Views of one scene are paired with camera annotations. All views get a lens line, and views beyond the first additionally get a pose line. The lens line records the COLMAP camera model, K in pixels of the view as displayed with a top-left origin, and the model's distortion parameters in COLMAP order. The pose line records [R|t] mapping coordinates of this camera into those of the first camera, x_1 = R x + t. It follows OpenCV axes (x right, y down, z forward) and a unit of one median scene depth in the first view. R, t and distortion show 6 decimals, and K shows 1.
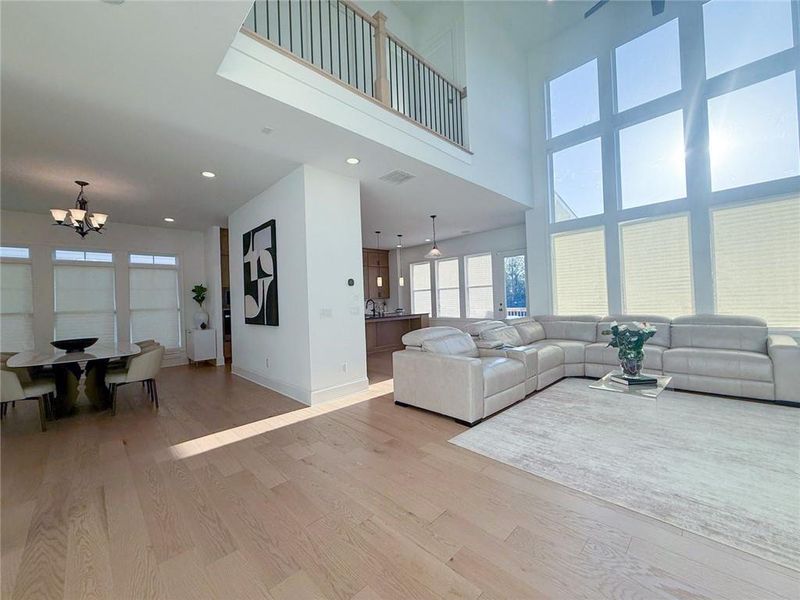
lens RADIAL K [[318.0, 0, 400.0], [0, 318.0, 300.0], [0, 0, 1]] dist [0.001957, 0.000178]
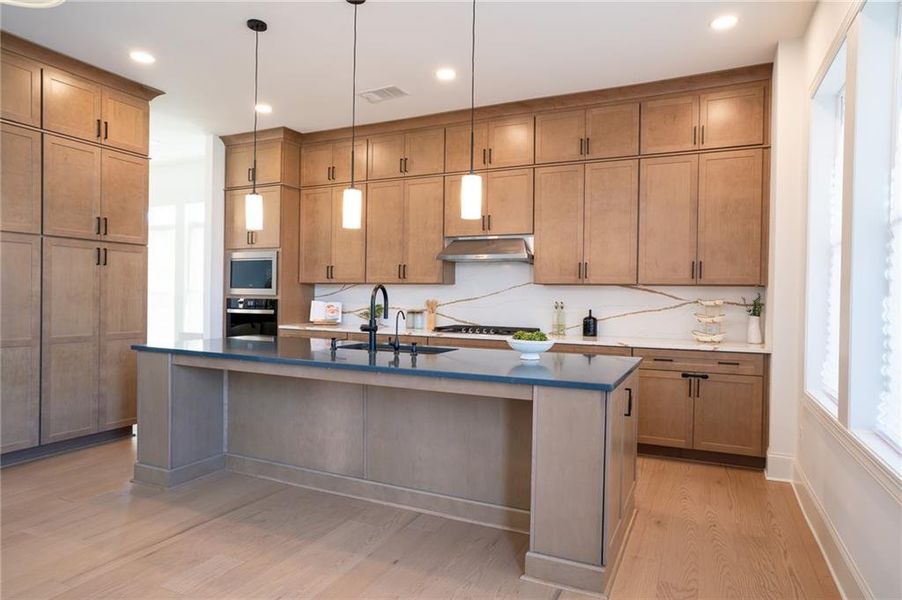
lens RADIAL K [[521.2, 0, 451.0], [0, 521.2, 300.0], [0, 0, 1]] dist [-0.051690, 0.052639]
pose [[0.336604, 0.048773, -0.940382, 0.701780], [-0.021940, 0.998793, 0.043949, -0.019040], [0.941391, 0.005838, 0.337268, 2.094092]]
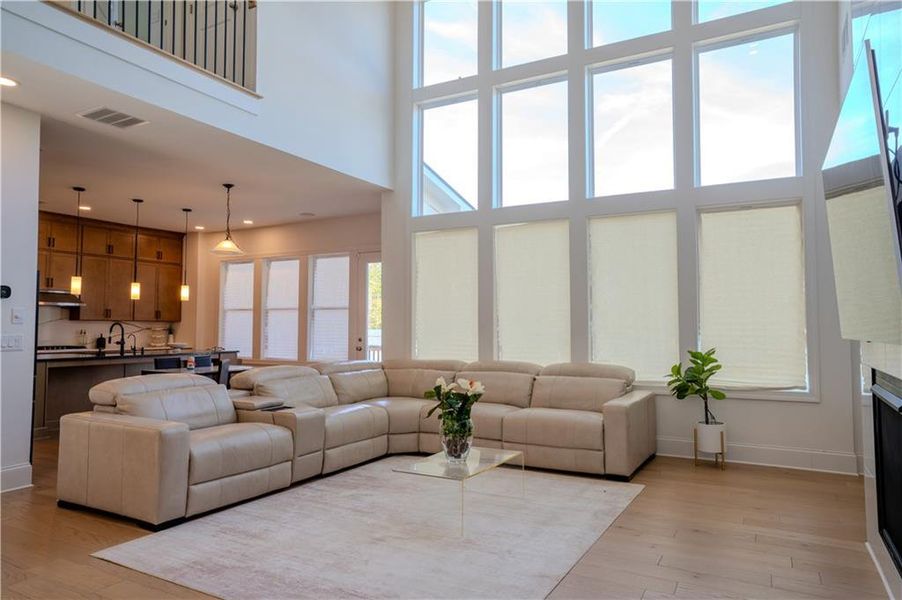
lens RADIAL K [[588.7, 0, 451.0], [0, 588.7, 300.0], [0, 0, 1]] dist [0.001858, 0.002721]
pose [[0.957090, 0.050985, 0.285271, 0.370905], [-0.037344, 0.997893, -0.053058, -0.018105], [-0.287375, 0.040128, 0.956977, -0.271907]]
